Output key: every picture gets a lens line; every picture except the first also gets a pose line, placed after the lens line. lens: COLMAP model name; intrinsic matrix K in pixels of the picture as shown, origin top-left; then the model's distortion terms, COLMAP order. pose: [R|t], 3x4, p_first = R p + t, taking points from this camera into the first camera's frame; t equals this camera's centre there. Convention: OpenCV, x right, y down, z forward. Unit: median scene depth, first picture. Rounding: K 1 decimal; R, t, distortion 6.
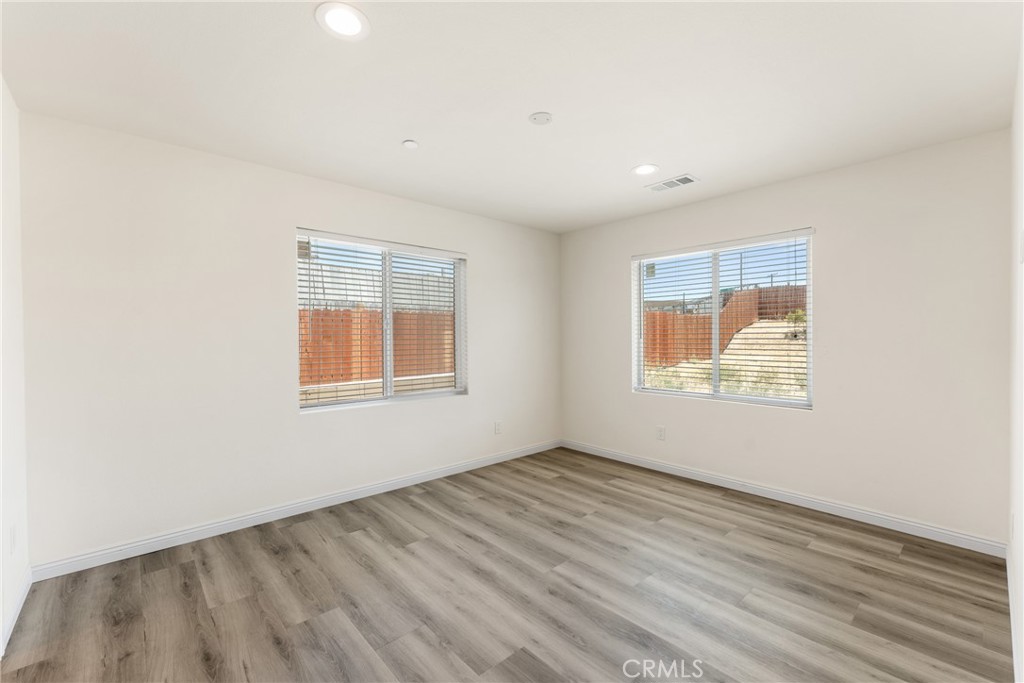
lens RADIAL K [[438.6, 0, 512.7], [0, 438.6, 339.4], [0, 0, 1]] dist [0.000102, -0.000216]
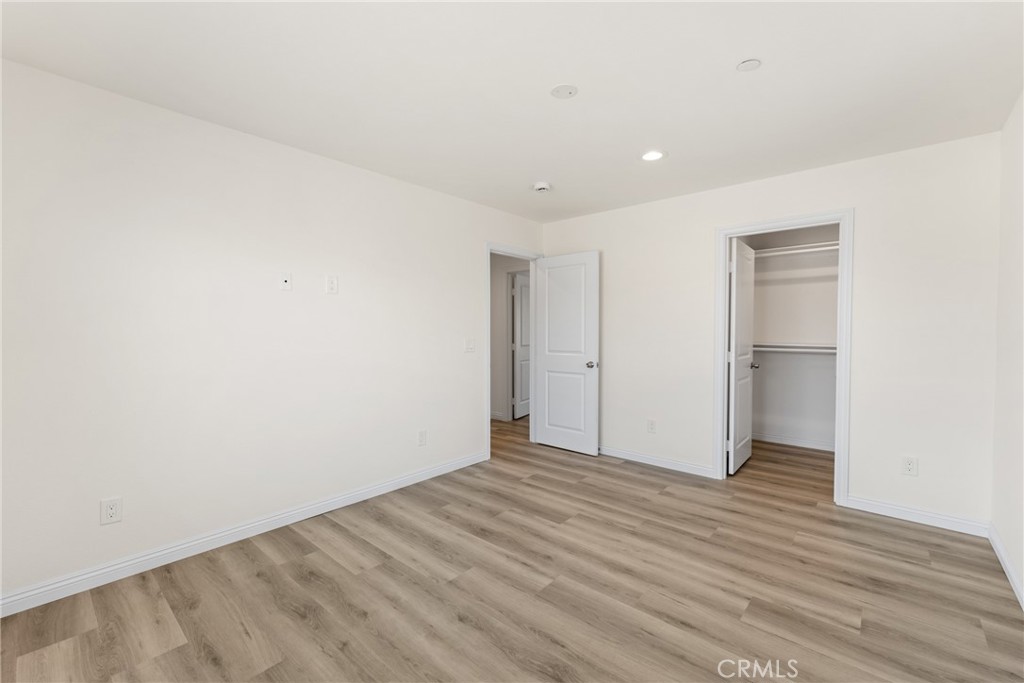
lens RADIAL K [[438.6, 0, 511.5], [0, 438.6, 339.1], [0, 0, 1]] dist [0.000102, -0.000216]
pose [[-0.993404, 0.005628, -0.114527, 0.285401], [0.002684, 0.999662, 0.025840, -0.007799], [0.114634, 0.025362, -0.993084, 1.929735]]
